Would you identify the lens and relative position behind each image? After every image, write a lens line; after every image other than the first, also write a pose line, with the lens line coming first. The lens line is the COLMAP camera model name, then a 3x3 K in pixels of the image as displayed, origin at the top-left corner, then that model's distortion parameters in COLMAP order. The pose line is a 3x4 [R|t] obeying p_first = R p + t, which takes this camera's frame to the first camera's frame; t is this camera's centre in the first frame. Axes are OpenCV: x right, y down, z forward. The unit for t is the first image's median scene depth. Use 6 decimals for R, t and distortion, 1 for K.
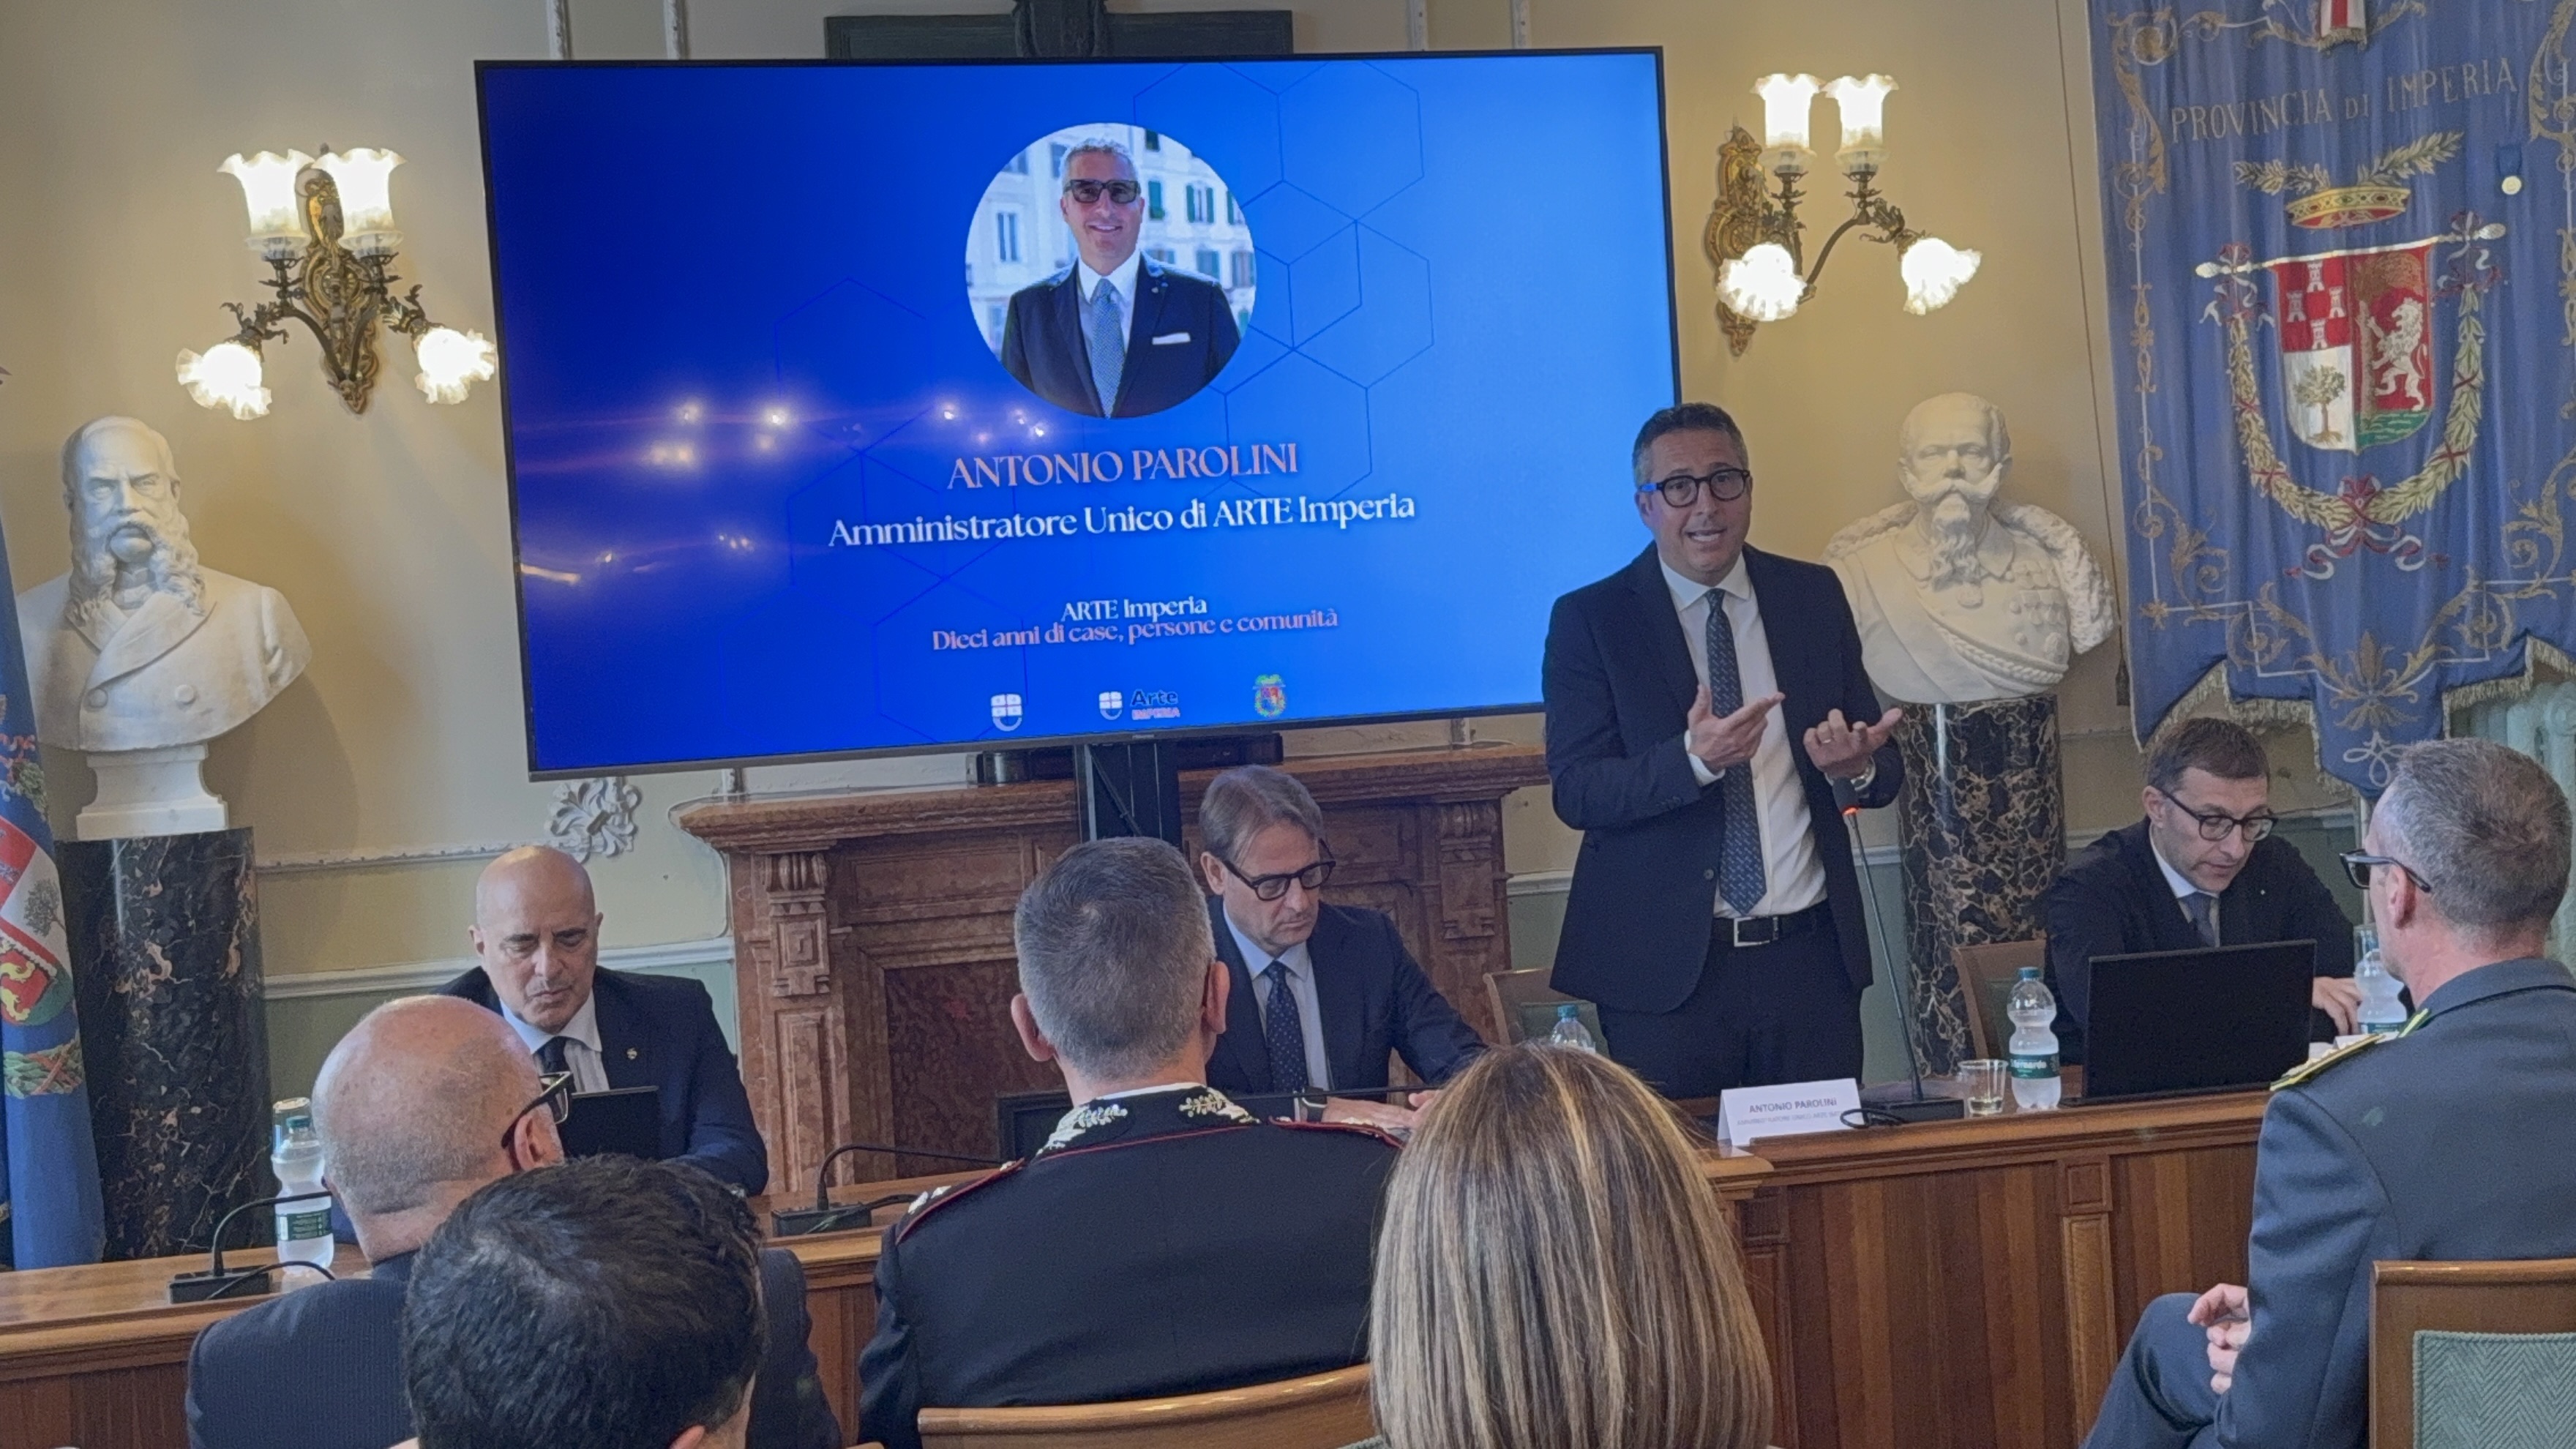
lens RADIAL K [[3255.4, 0, 1290.6], [0, 3255.4, 762.8], [0, 0, 1]] dist [0.151394, 0.000000]
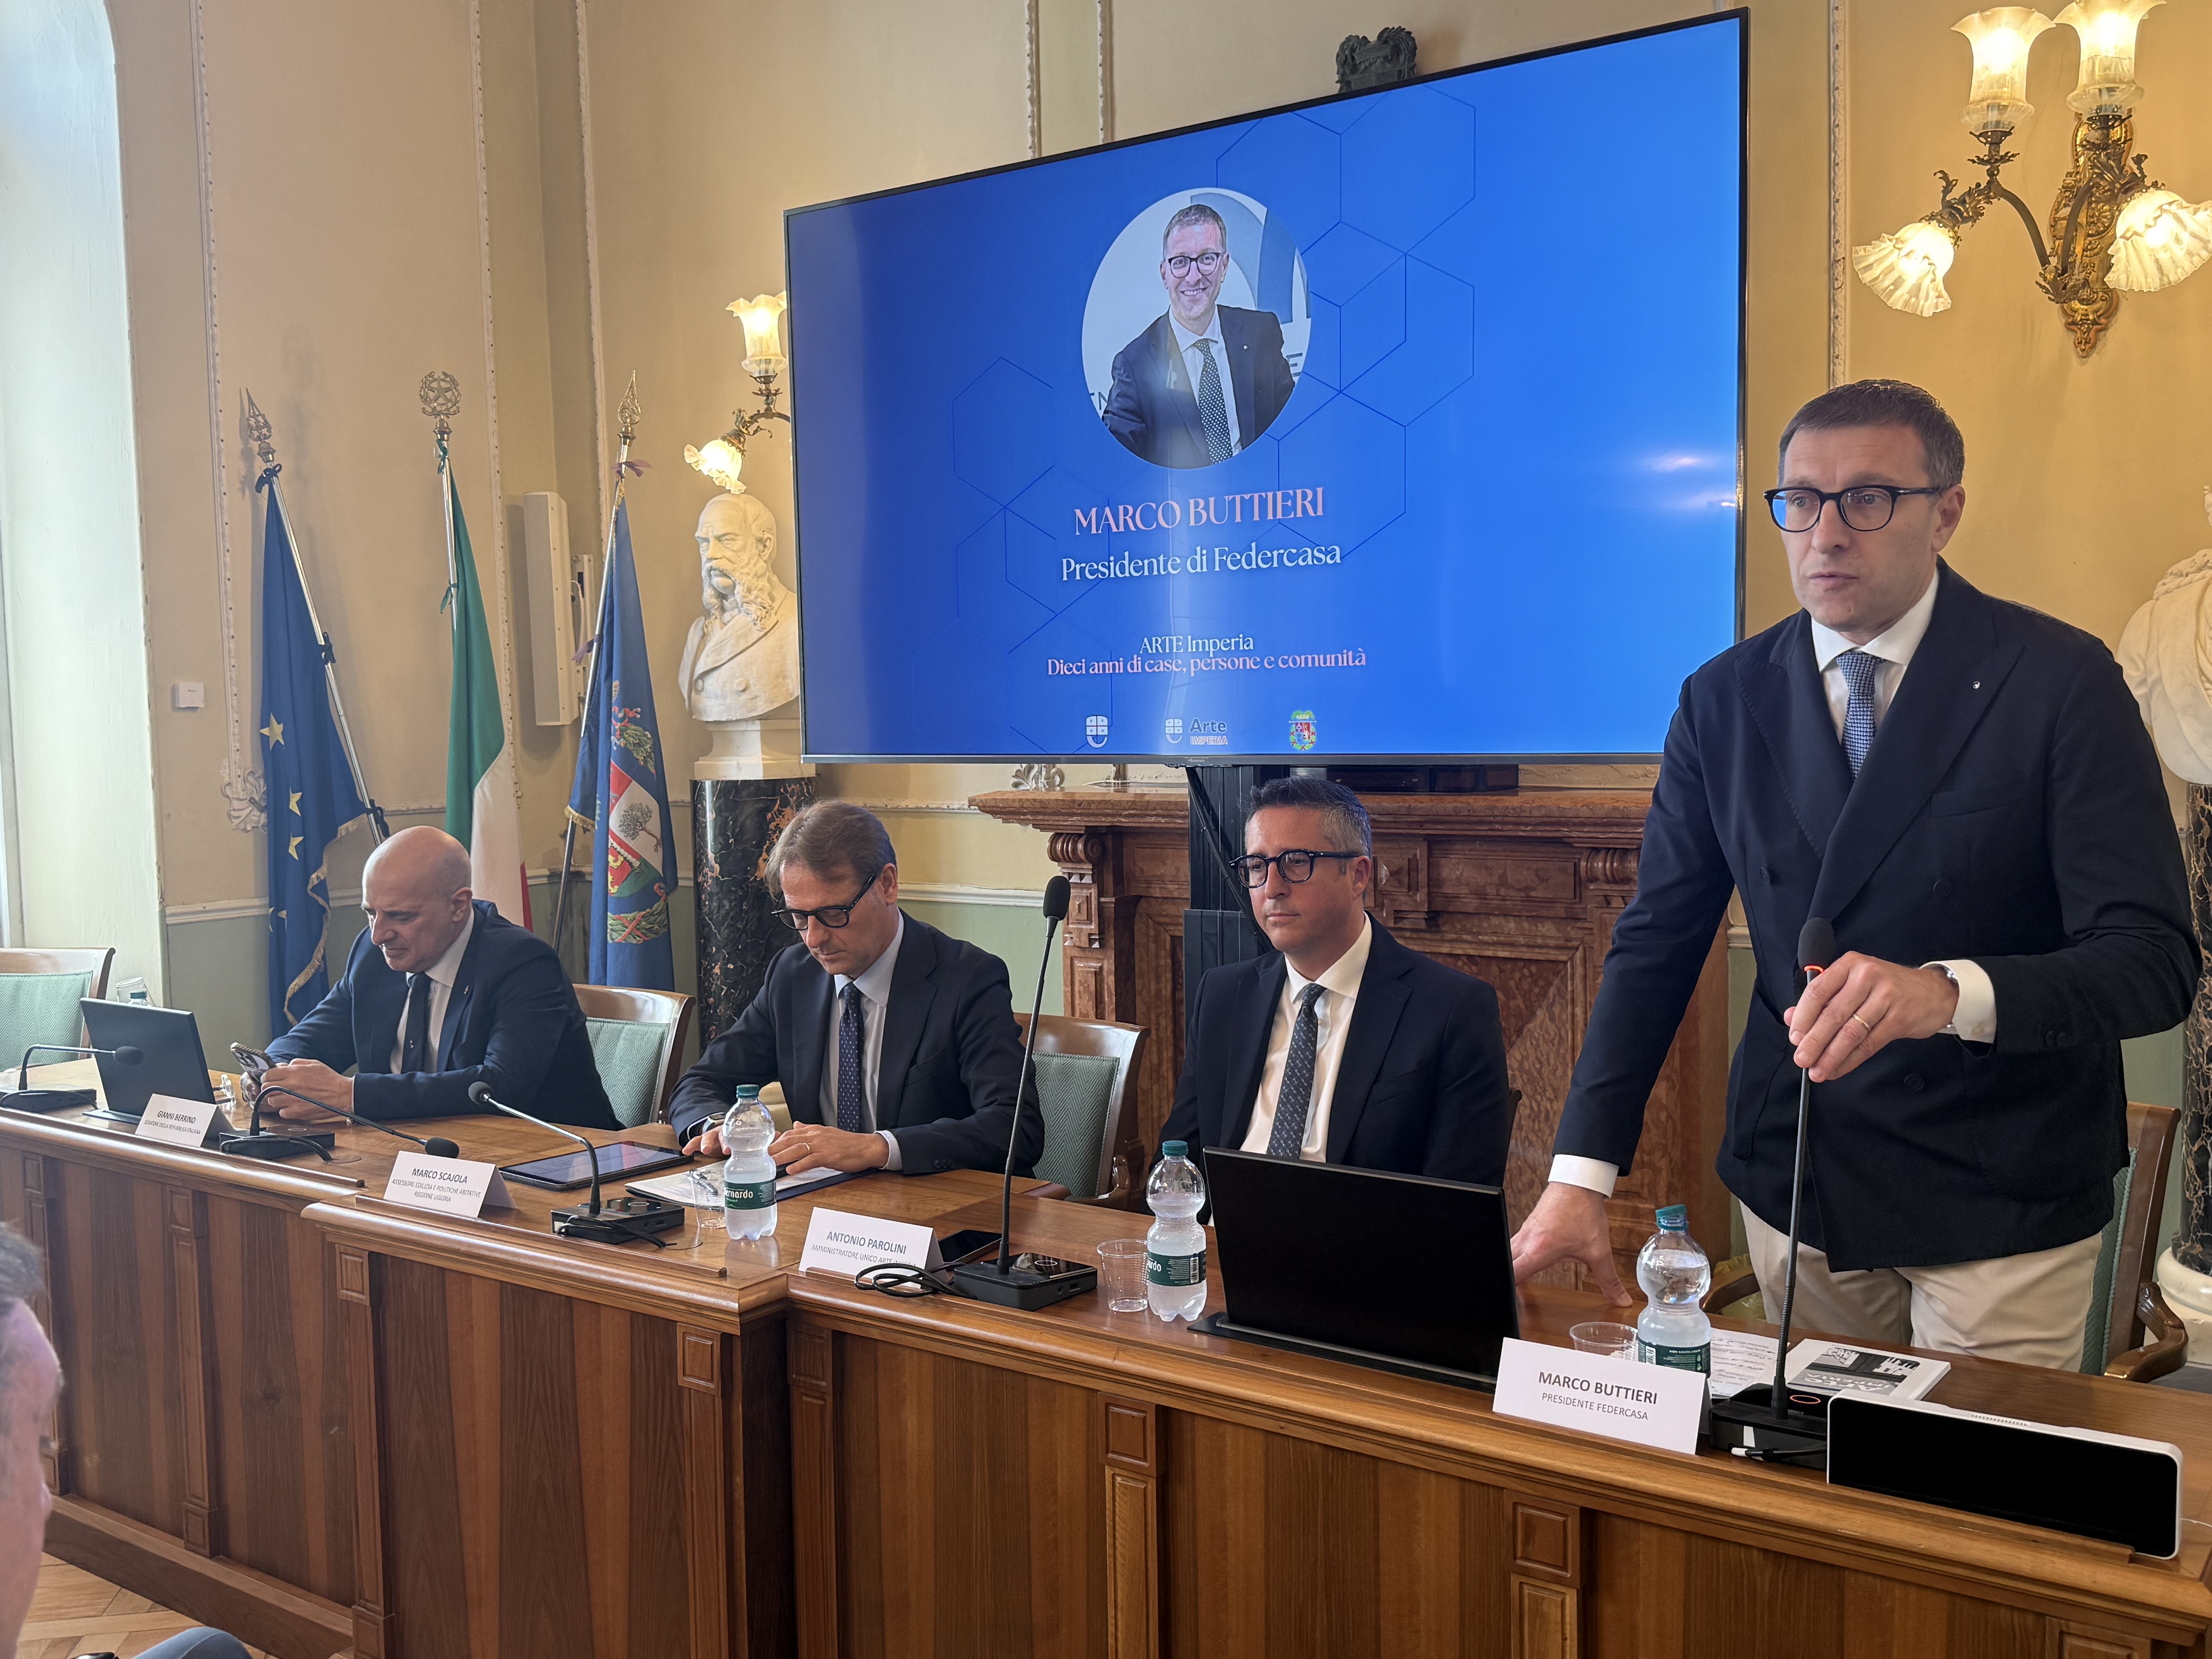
lens RADIAL K [[2022.0, 0, 1117.1], [0, 2022.0, 863.0], [0, 0, 1]] dist [0.091996, 0.000000]
pose [[0.652653, 0.110370, -0.749575, 0.427992], [-0.050184, 0.993458, 0.102585, -0.040151], [0.755994, -0.029336, 0.653921, 0.502030]]
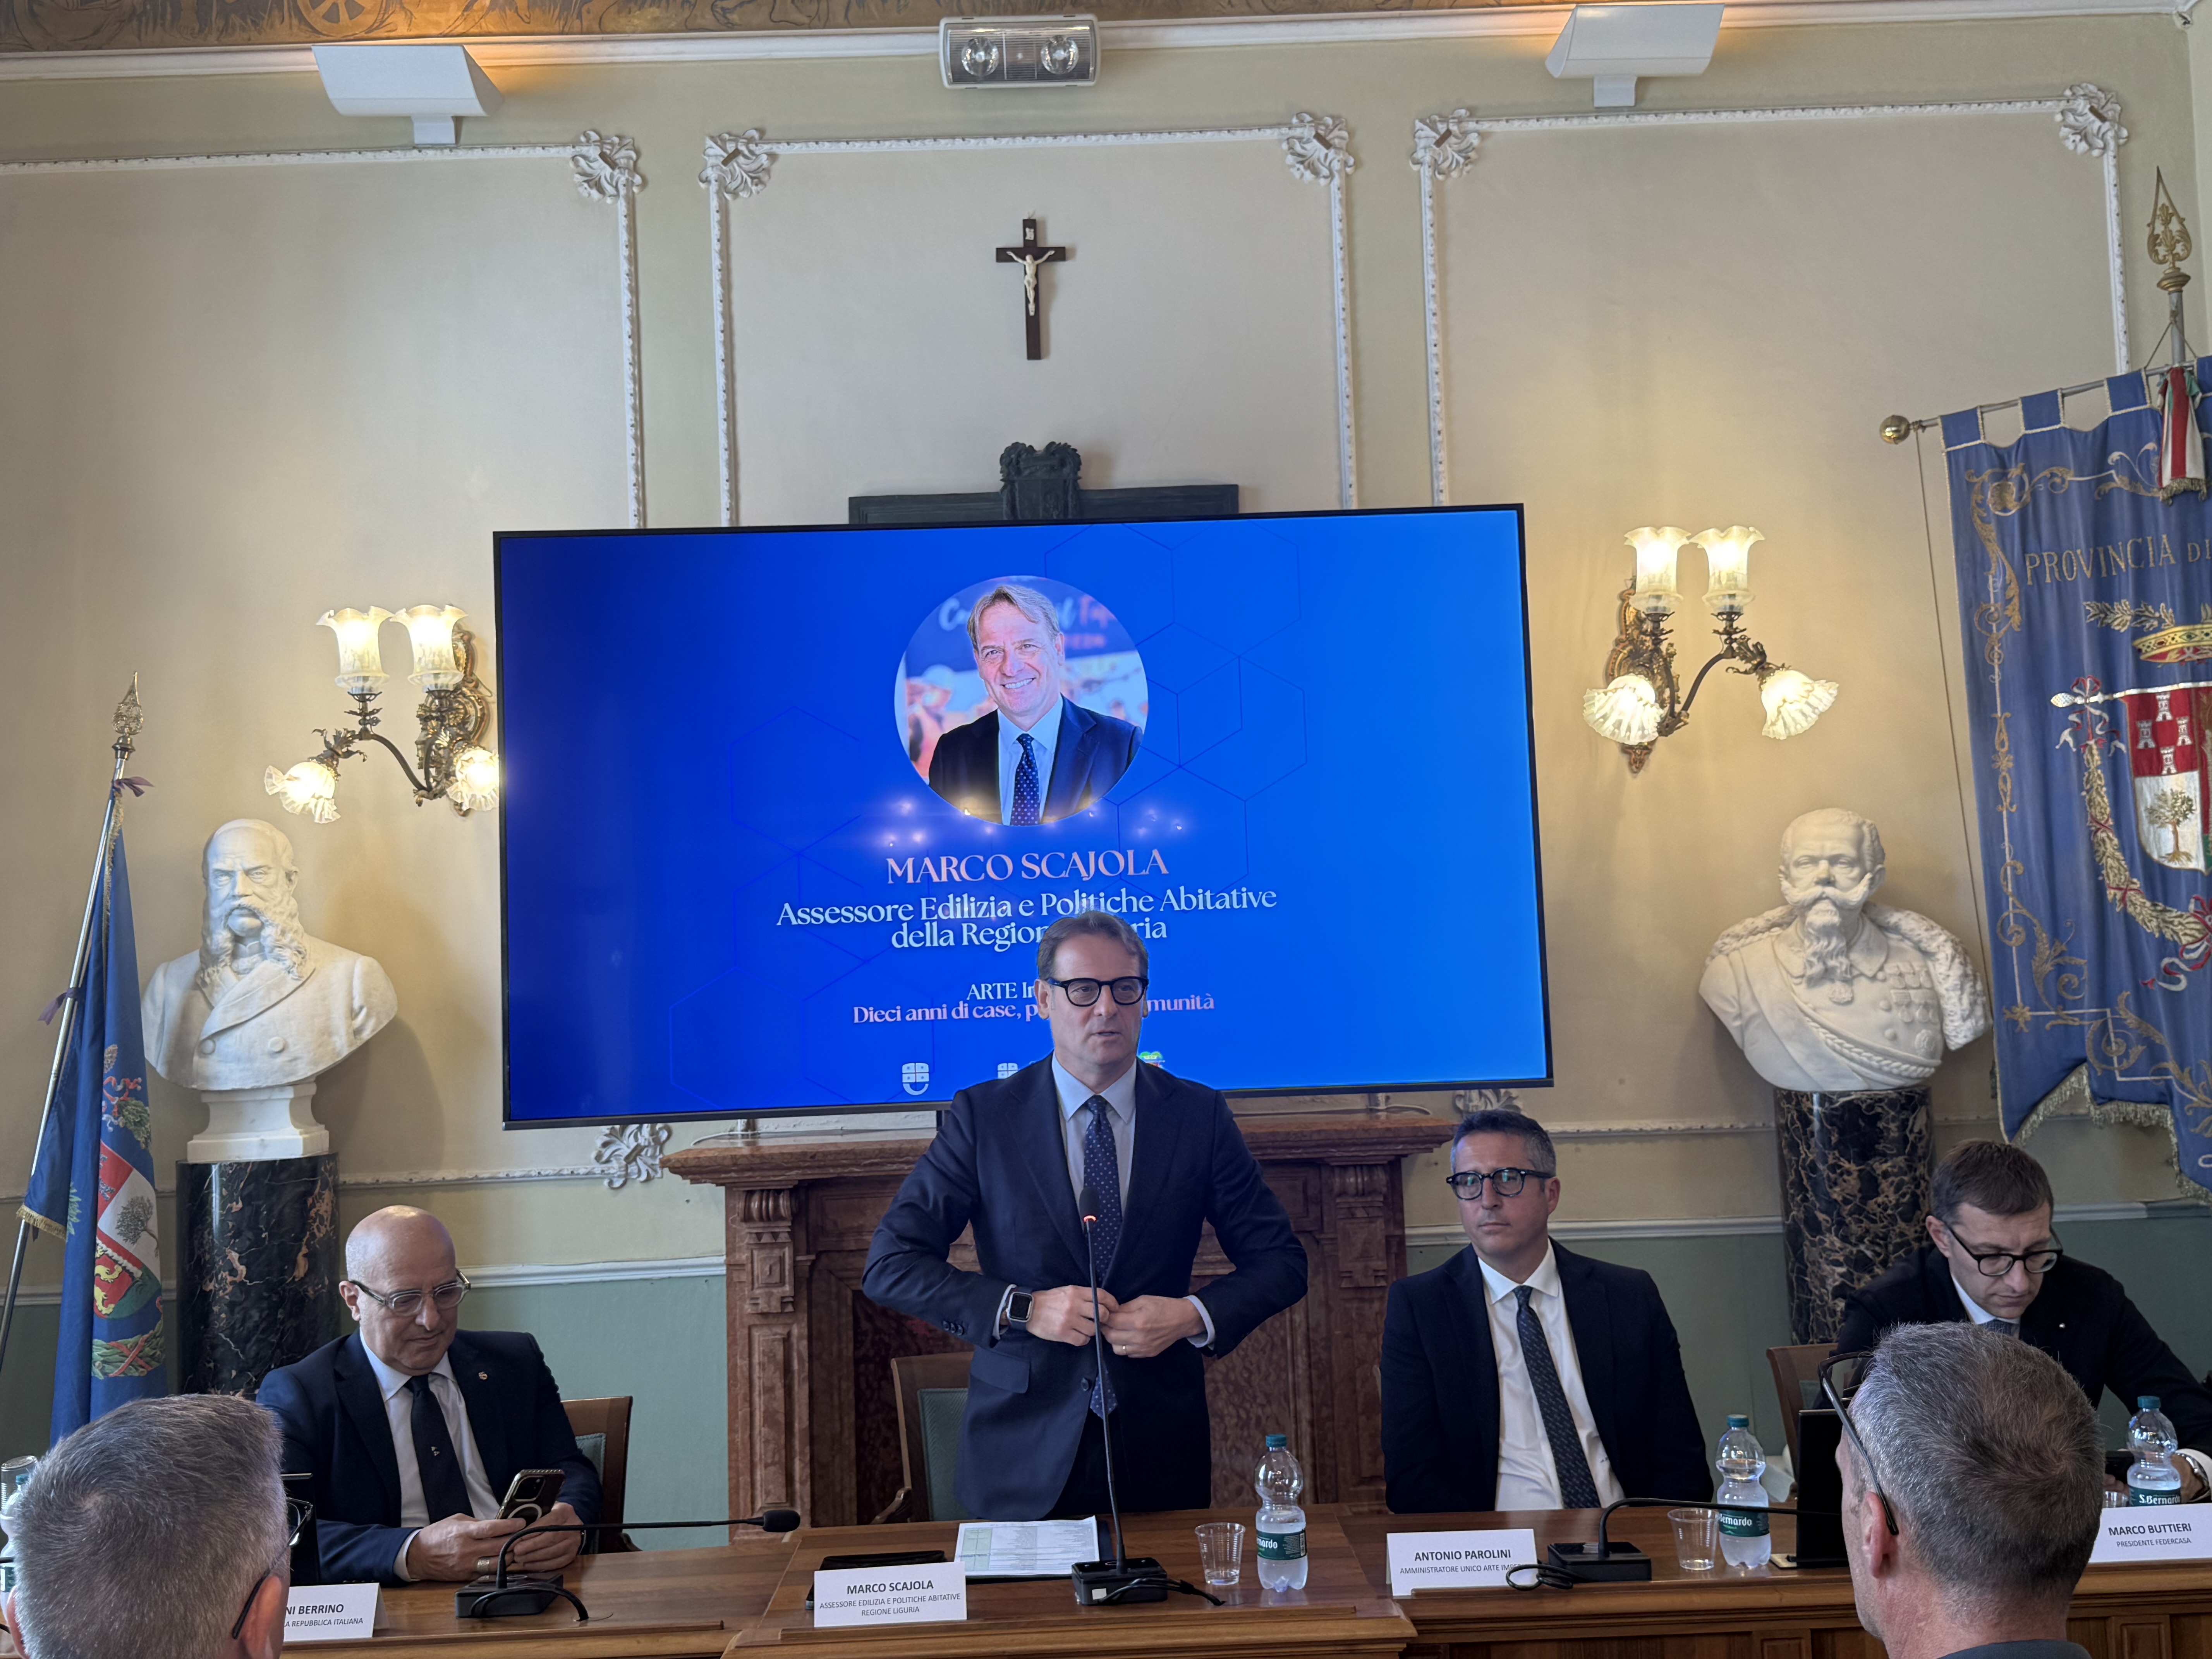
lens RADIAL K [[2234.9, 0, 1121.6], [0, 2234.9, 829.8], [0, 0, 1]] dist [0.081181, 0.000000]
pose [[0.977494, 0.010941, -0.210680, 0.138678], [-0.030760, 0.995373, -0.091026, -0.031194], [0.208709, 0.095458, 0.973308, 0.226539]]
